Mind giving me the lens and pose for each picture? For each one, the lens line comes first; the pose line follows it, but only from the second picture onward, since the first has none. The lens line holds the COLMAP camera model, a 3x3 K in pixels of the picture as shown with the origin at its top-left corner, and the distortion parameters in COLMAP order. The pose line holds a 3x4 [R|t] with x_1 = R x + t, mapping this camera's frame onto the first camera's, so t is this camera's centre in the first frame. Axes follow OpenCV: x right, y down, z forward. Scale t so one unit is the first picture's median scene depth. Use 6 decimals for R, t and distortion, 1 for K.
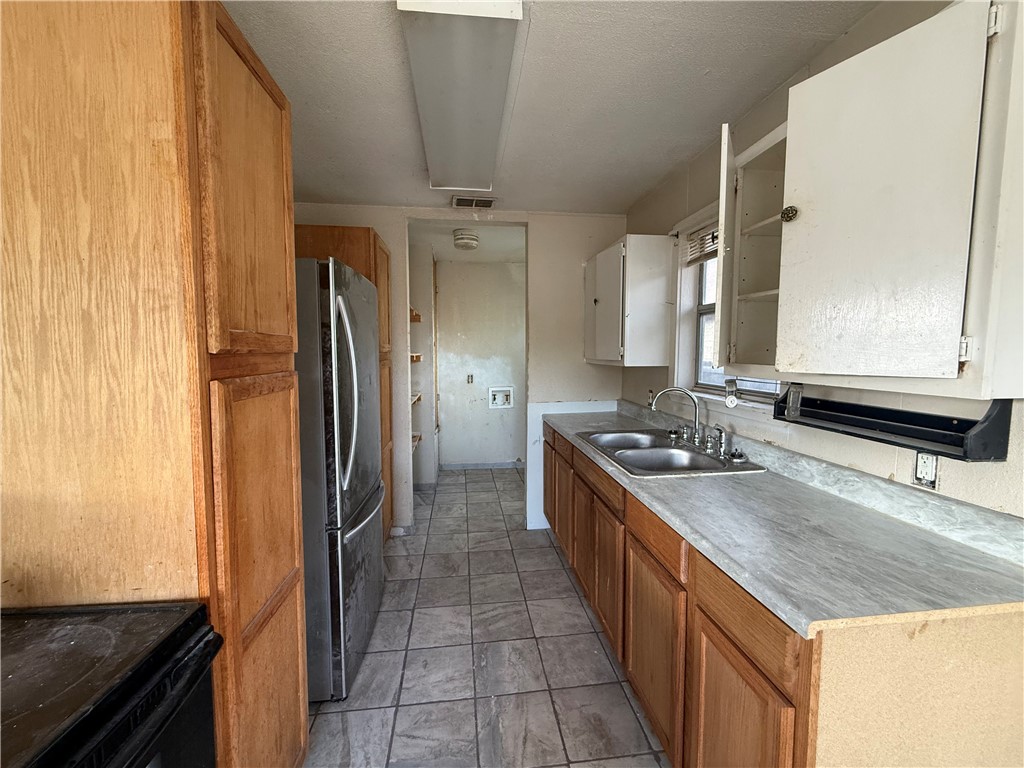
lens RADIAL K [[413.0, 0, 509.3], [0, 413.0, 385.1], [0, 0, 1]] dist [0.000799, 0.000052]
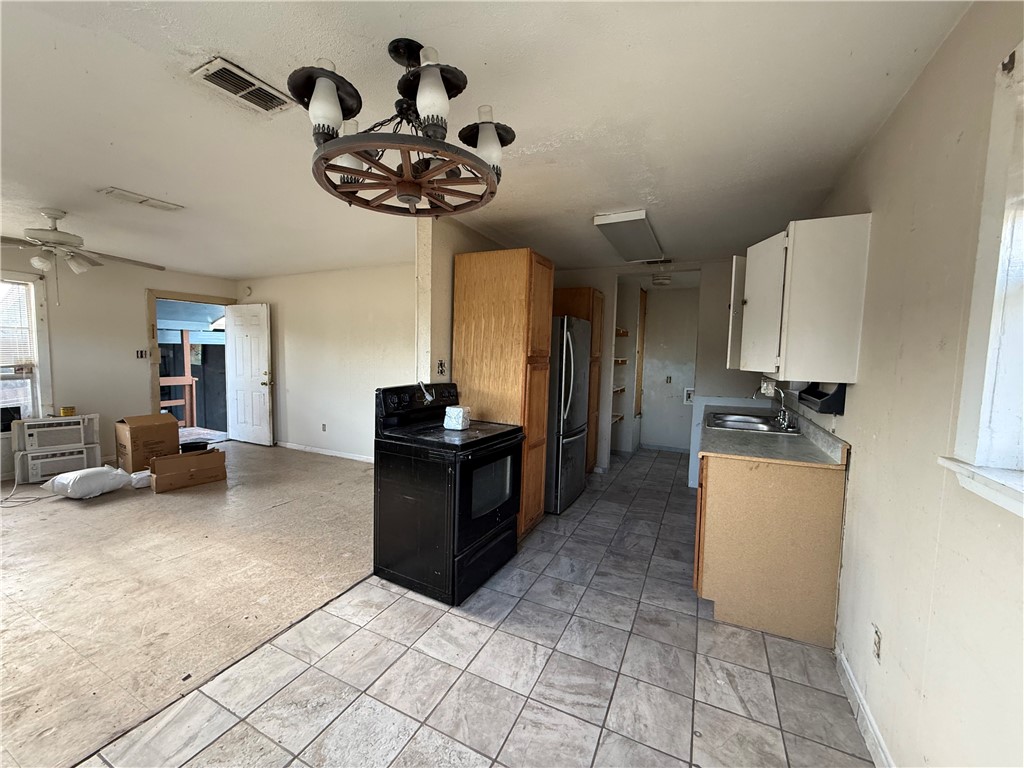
lens RADIAL K [[413.0, 0, 509.3], [0, 413.0, 385.1], [0, 0, 1]] dist [0.000799, 0.000052]
pose [[0.843356, 0.061202, -0.533859, 0.340310], [-0.067599, 0.997684, 0.007586, 0.050103], [0.533086, 0.029691, 0.845540, -0.676402]]
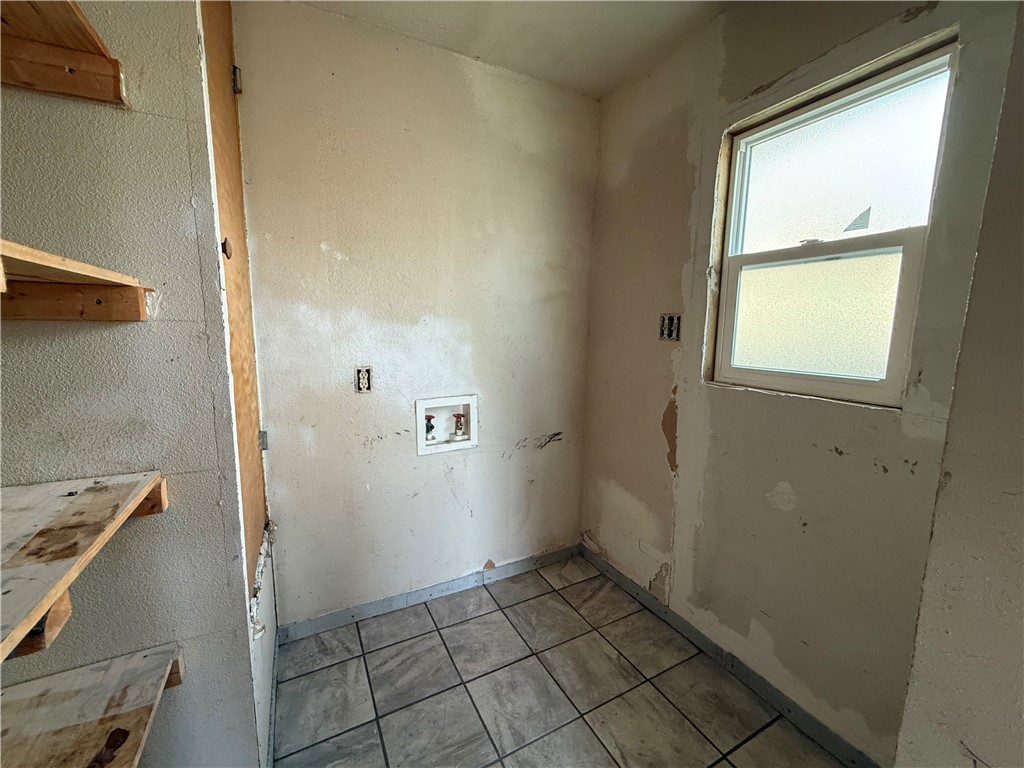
lens RADIAL K [[413.0, 0, 509.3], [0, 413.0, 385.1], [0, 0, 1]] dist [0.000799, 0.000052]
pose [[0.936739, -0.039520, 0.347791, -0.200973], [0.020723, 0.998125, 0.057602, -0.055494], [-0.349415, -0.046751, 0.935801, 1.239394]]
